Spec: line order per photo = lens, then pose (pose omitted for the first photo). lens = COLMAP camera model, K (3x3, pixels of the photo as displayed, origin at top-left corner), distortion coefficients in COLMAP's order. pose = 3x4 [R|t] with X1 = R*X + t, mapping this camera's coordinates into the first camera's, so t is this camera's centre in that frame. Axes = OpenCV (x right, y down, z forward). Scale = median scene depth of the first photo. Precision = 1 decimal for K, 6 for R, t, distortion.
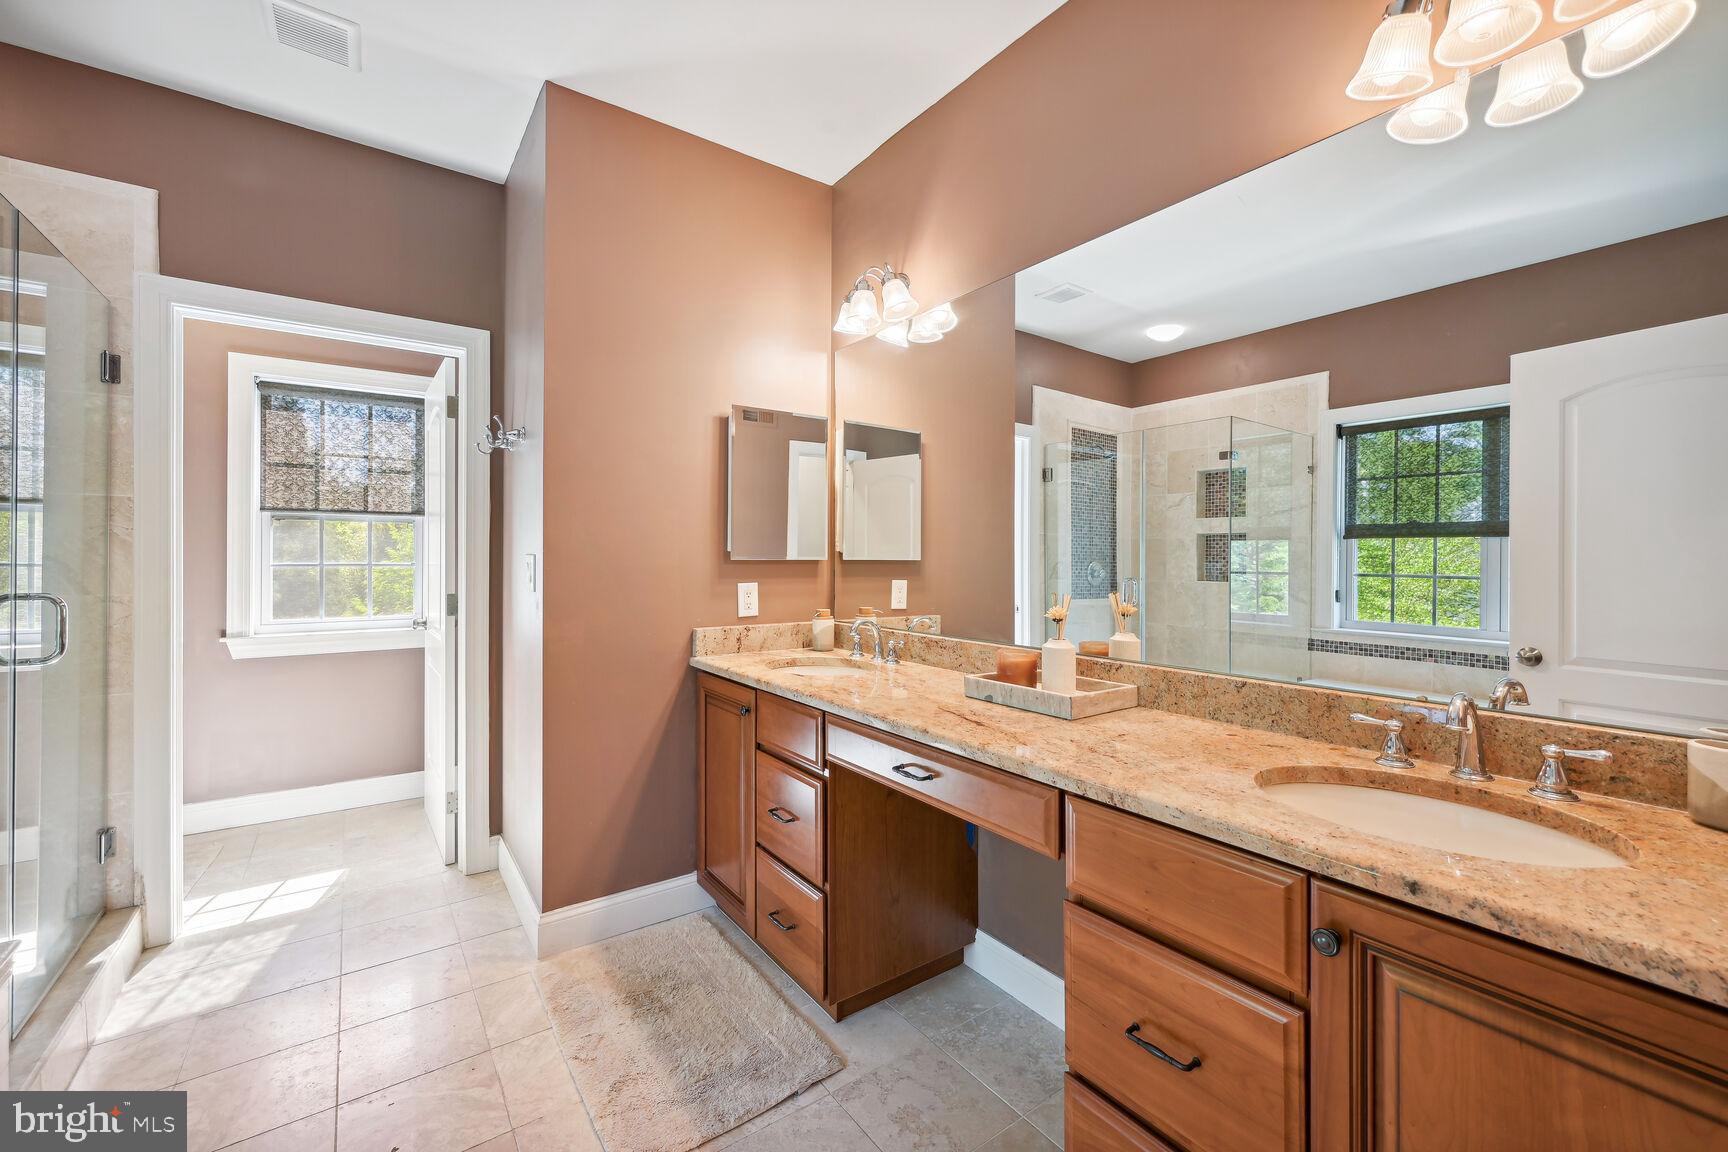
lens RADIAL K [[702.2, 0, 873.0], [0, 702.2, 554.6], [0, 0, 1]] dist [0.000464, 0.000032]
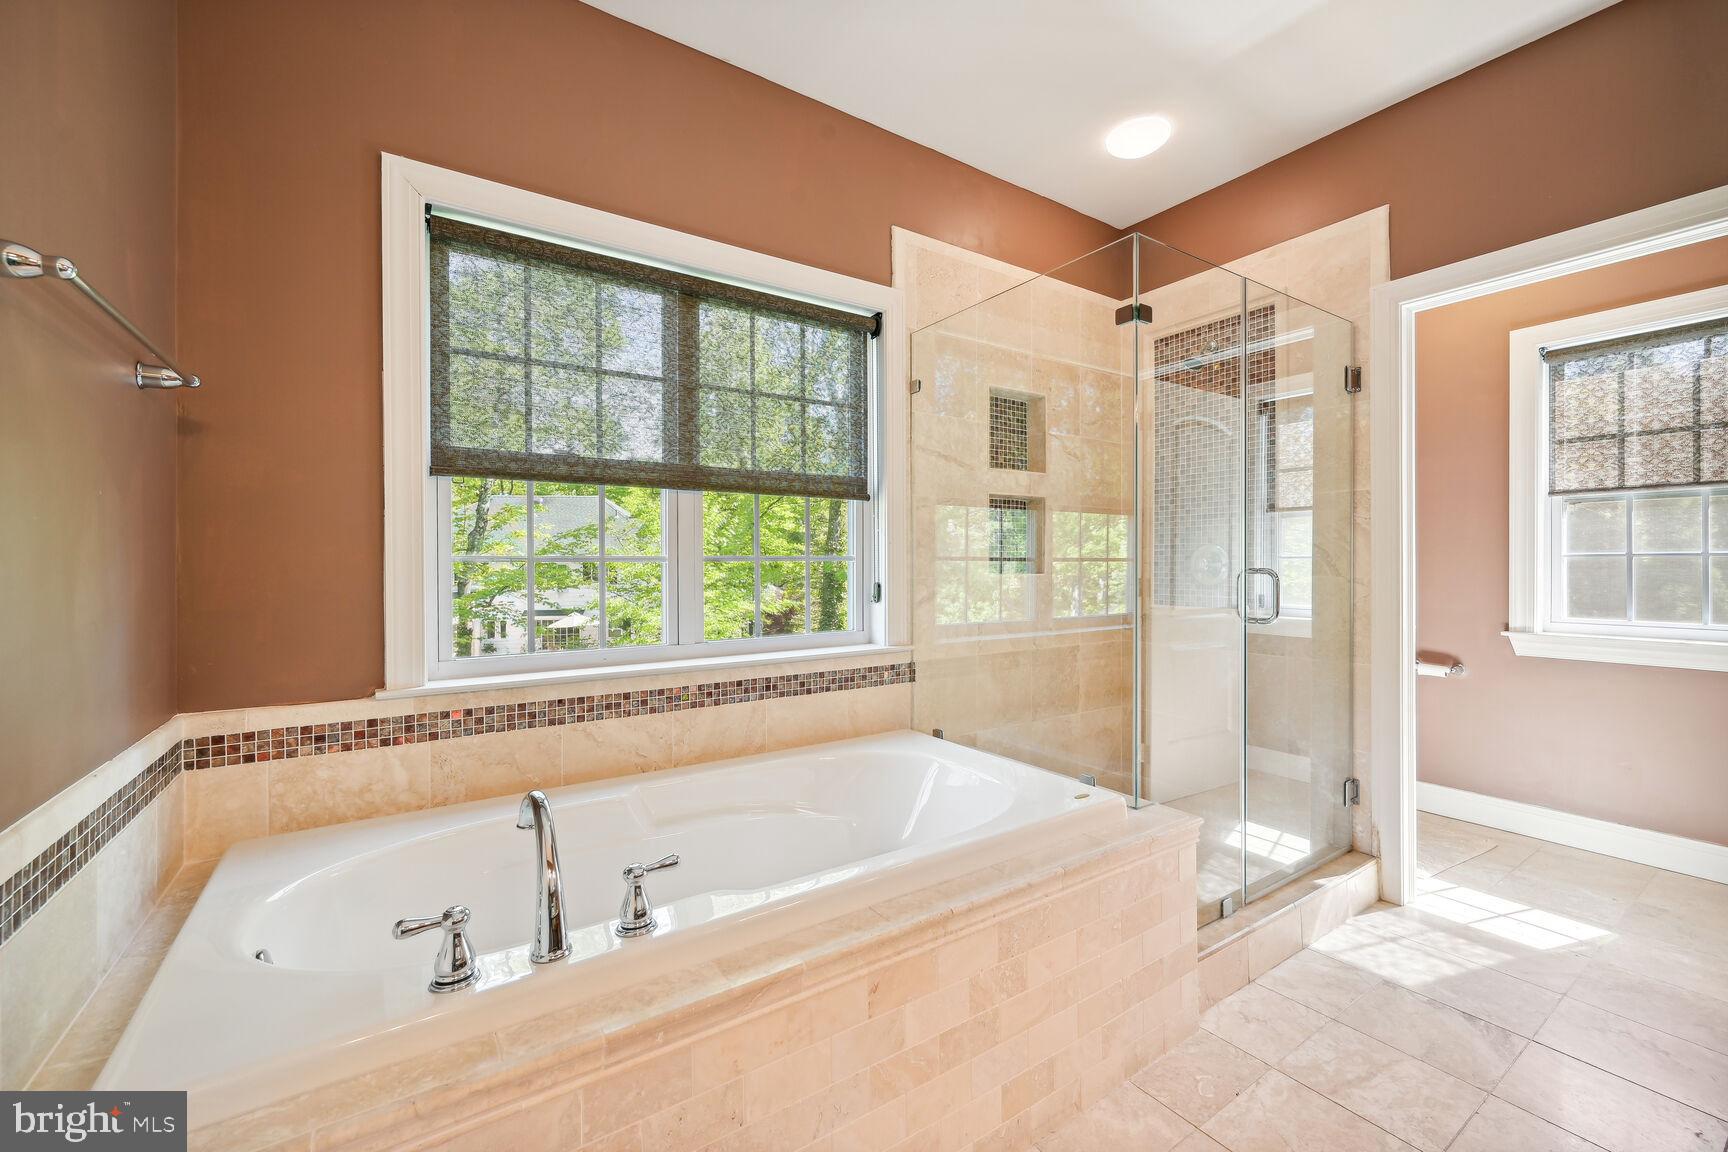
lens RADIAL K [[691.4, 0, 866.7], [0, 691.4, 567.1], [0, 0, 1]] dist [-0.000834, 0.000021]
pose [[-0.041364, -0.000583, -0.999144, 0.075971], [0.008381, 0.999964, -0.000931, 0.034762], [0.999109, -0.008412, -0.041357, 0.239254]]
